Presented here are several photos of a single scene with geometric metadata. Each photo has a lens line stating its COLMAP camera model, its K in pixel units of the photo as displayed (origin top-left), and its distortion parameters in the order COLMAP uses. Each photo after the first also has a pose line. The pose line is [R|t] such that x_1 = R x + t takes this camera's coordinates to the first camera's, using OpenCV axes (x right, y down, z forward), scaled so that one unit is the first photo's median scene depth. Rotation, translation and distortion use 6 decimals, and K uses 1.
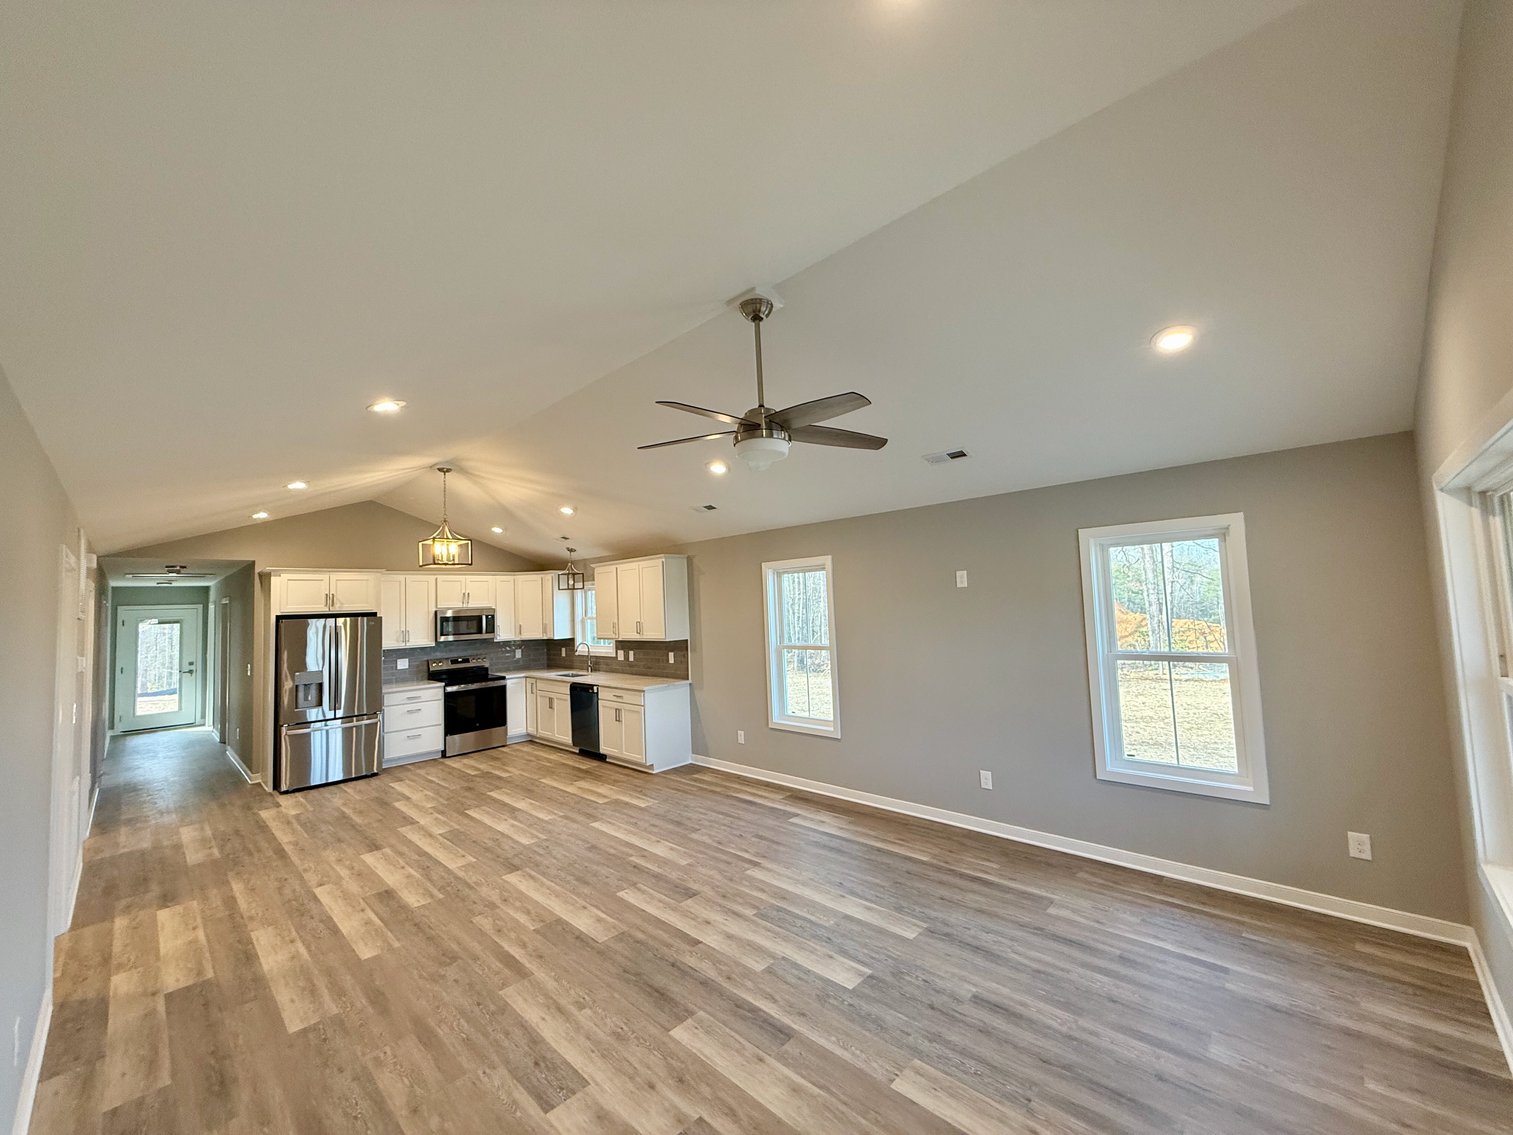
lens RADIAL K [[602.9, 0, 752.5], [0, 602.9, 567.0], [0, 0, 1]] dist [0.001177, 0.000248]
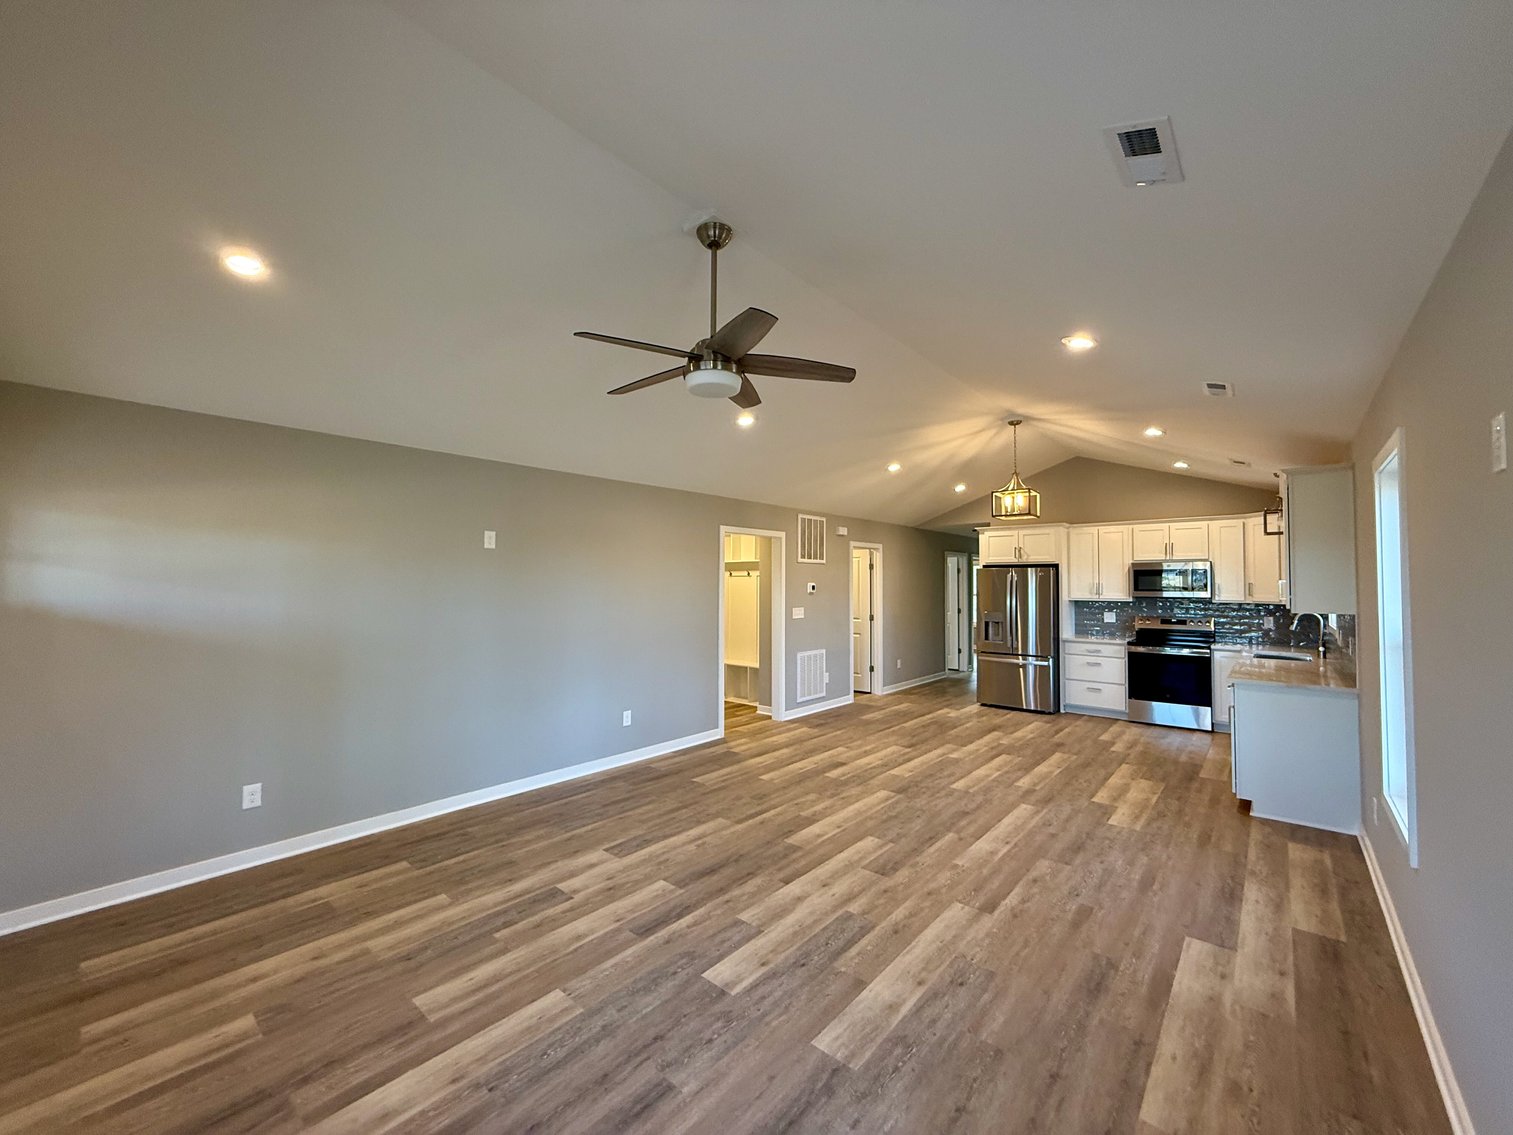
lens RADIAL K [[602.9, 0, 752.5], [0, 602.9, 567.0], [0, 0, 1]] dist [0.001177, 0.000248]
pose [[0.057830, 0.010545, -0.998271, 0.688157], [0.057398, 0.998255, 0.013870, 0.060410], [0.996675, -0.058100, 0.057124, 0.695630]]
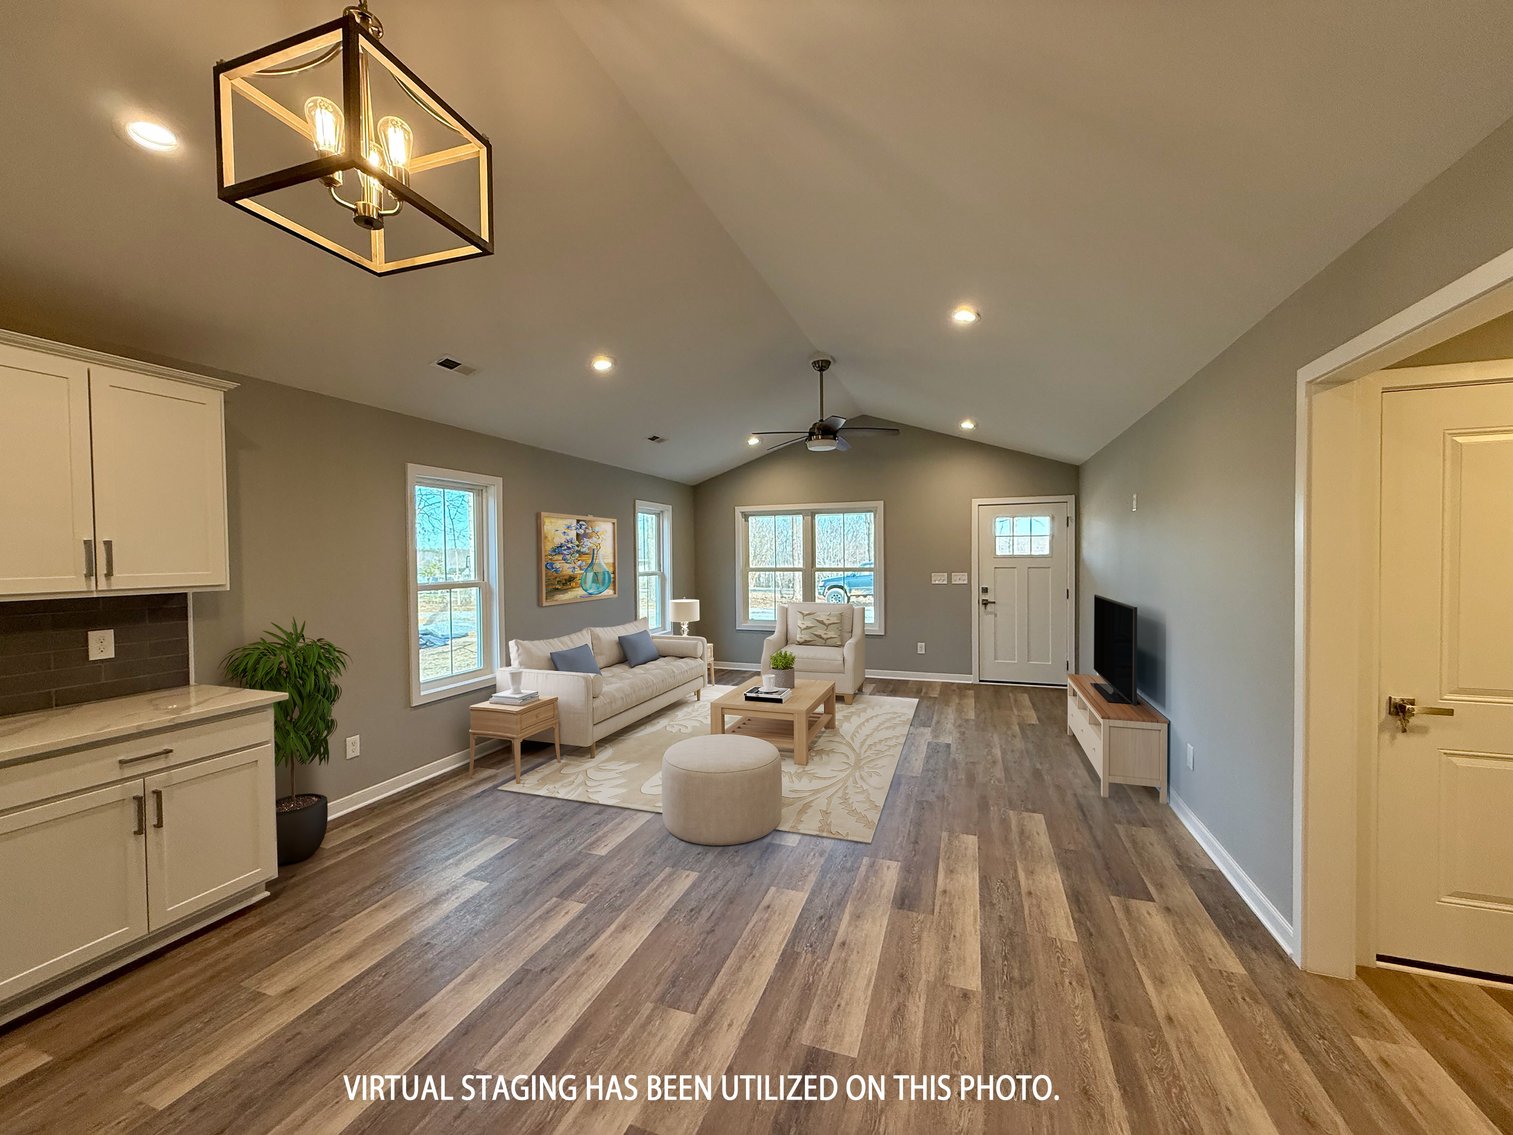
lens RADIAL K [[602.9, 0, 752.5], [0, 602.9, 567.0], [0, 0, 1]] dist [0.001177, 0.000248]
pose [[-0.412811, 0.027321, 0.910407, -1.086142], [-0.030608, 0.998569, -0.043845, 0.183138], [-0.910302, -0.045966, -0.411385, 1.353216]]
